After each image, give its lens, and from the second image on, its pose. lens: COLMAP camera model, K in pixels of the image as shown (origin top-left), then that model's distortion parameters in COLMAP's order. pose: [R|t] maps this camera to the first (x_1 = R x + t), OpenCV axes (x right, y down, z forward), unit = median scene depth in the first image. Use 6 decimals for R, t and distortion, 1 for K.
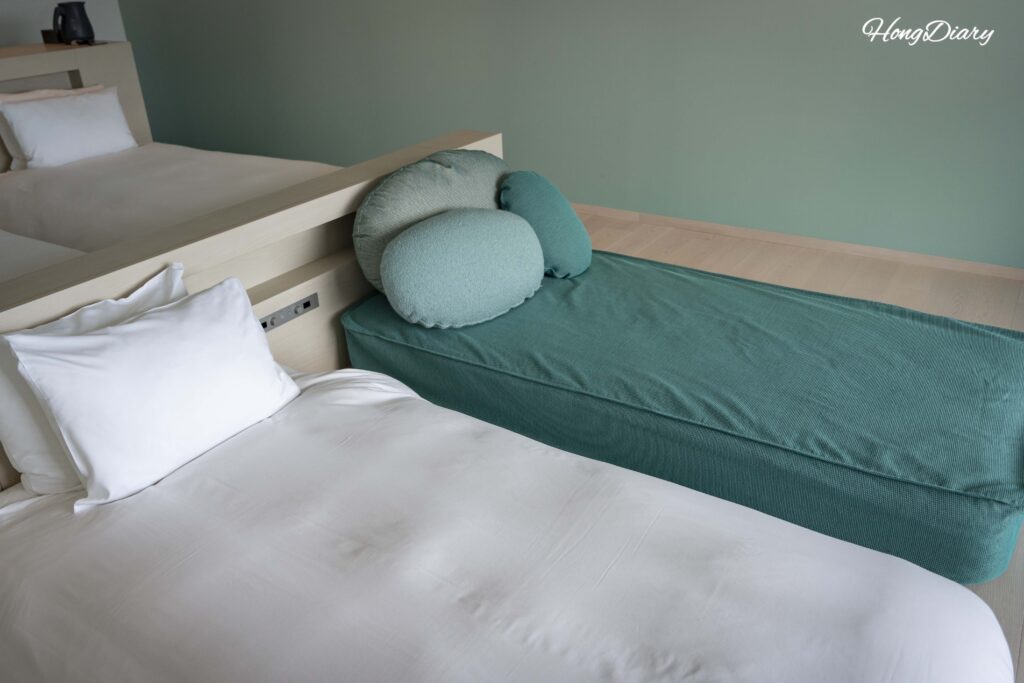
lens RADIAL K [[826.2, 0, 509.1], [0, 826.2, 342.0], [0, 0, 1]] dist [-0.009758, 0.001586]
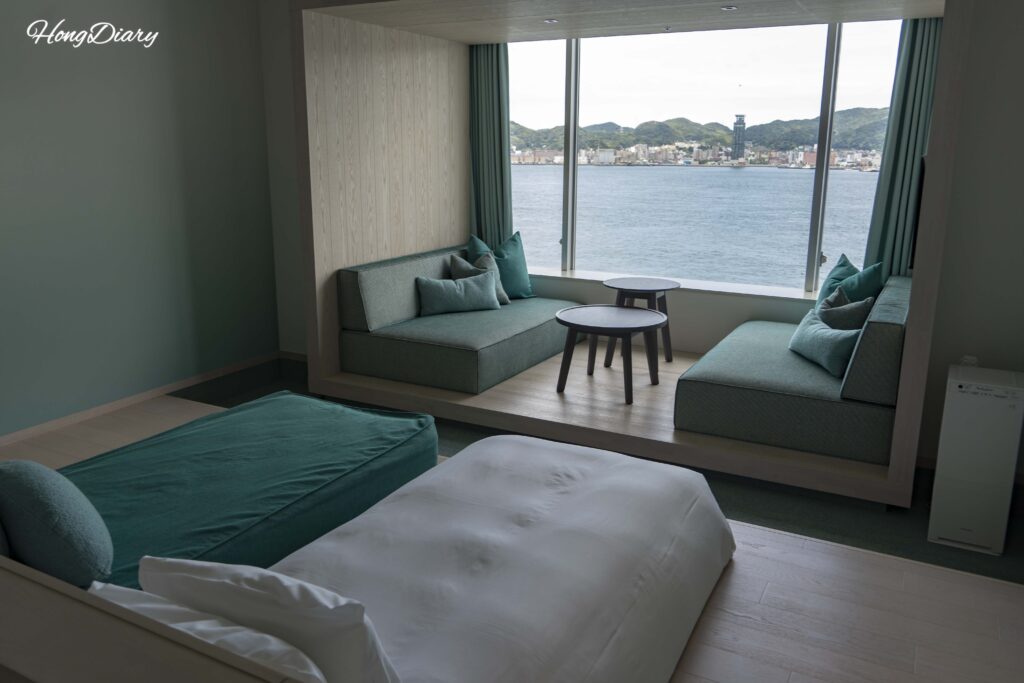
lens RADIAL K [[826.2, 0, 509.7], [0, 826.2, 343.1], [0, 0, 1]] dist [-0.009758, 0.001586]
pose [[-0.107442, -0.204520, 0.972948, -1.217371], [0.430570, 0.872507, 0.230955, -0.327243], [-0.896139, 0.443737, -0.005684, 0.606167]]
